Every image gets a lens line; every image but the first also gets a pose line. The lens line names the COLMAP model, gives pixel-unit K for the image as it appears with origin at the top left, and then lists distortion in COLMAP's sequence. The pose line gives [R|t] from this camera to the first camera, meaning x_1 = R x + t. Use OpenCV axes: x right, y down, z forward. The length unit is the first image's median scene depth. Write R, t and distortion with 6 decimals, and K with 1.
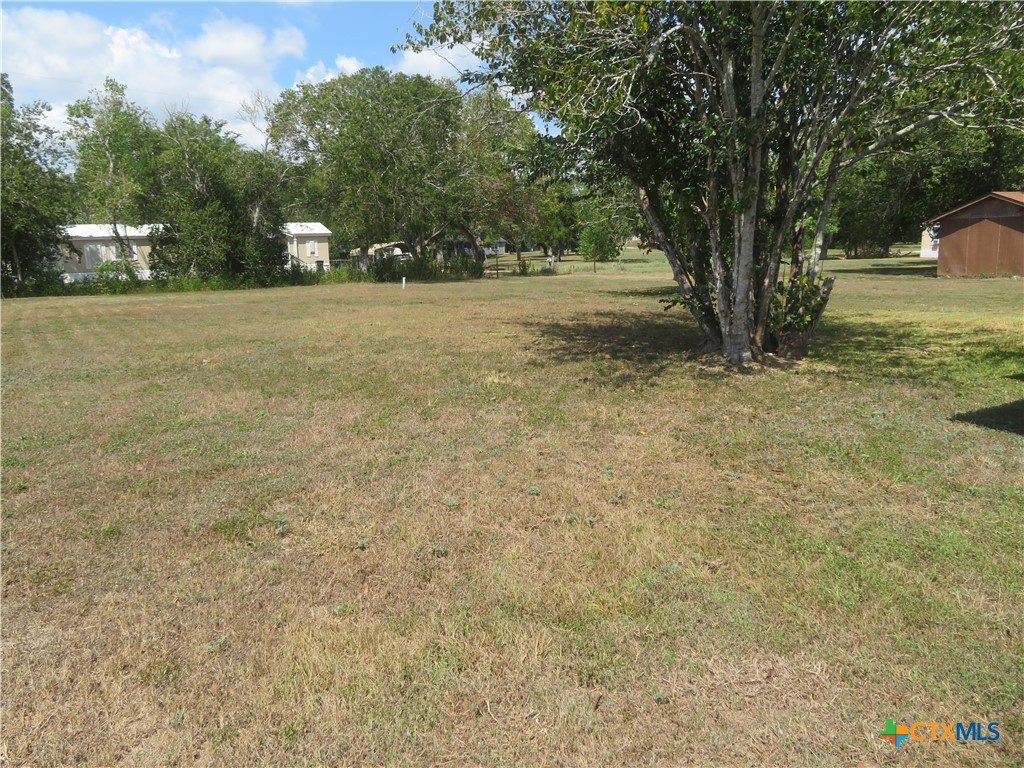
lens RADIAL K [[729.4, 0, 512.0], [0, 729.4, 384.0], [0, 0, 1]] dist [-0.029676, 0.004054]
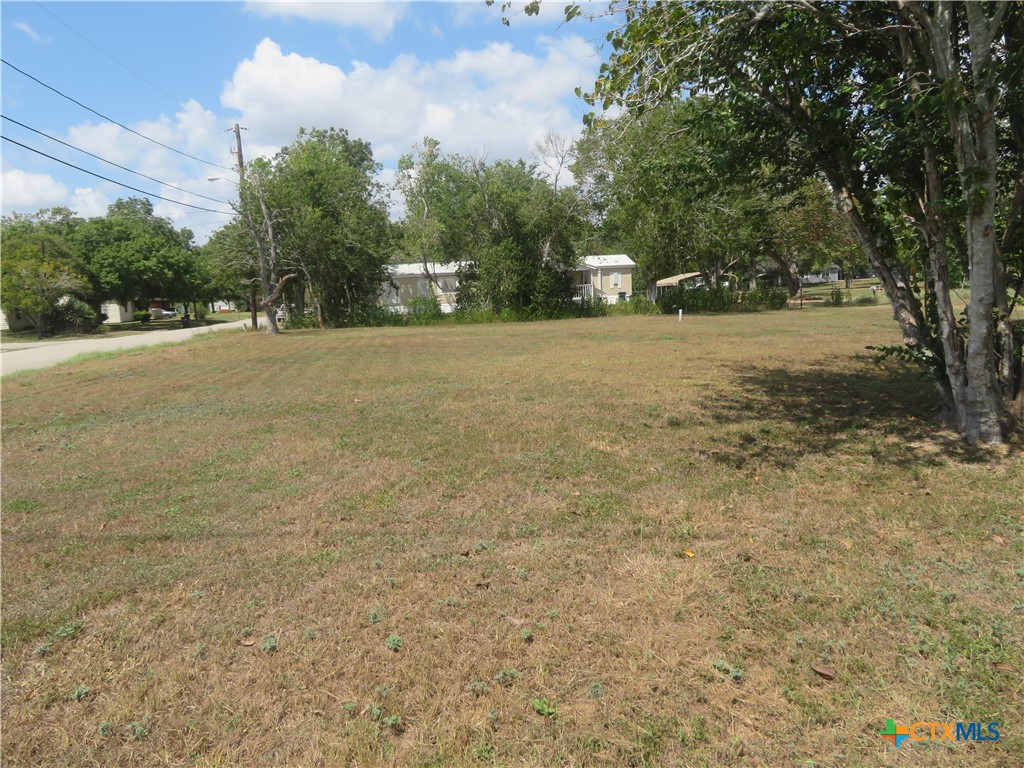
lens RADIAL K [[726.8, 0, 508.2], [0, 726.8, 380.2], [0, 0, 1]] dist [-0.011417, 0.007571]
pose [[0.902950, 0.035540, -0.428274, 0.179036], [-0.054938, 0.997944, -0.033013, -0.036150], [0.426220, 0.053337, 0.903046, 0.184797]]
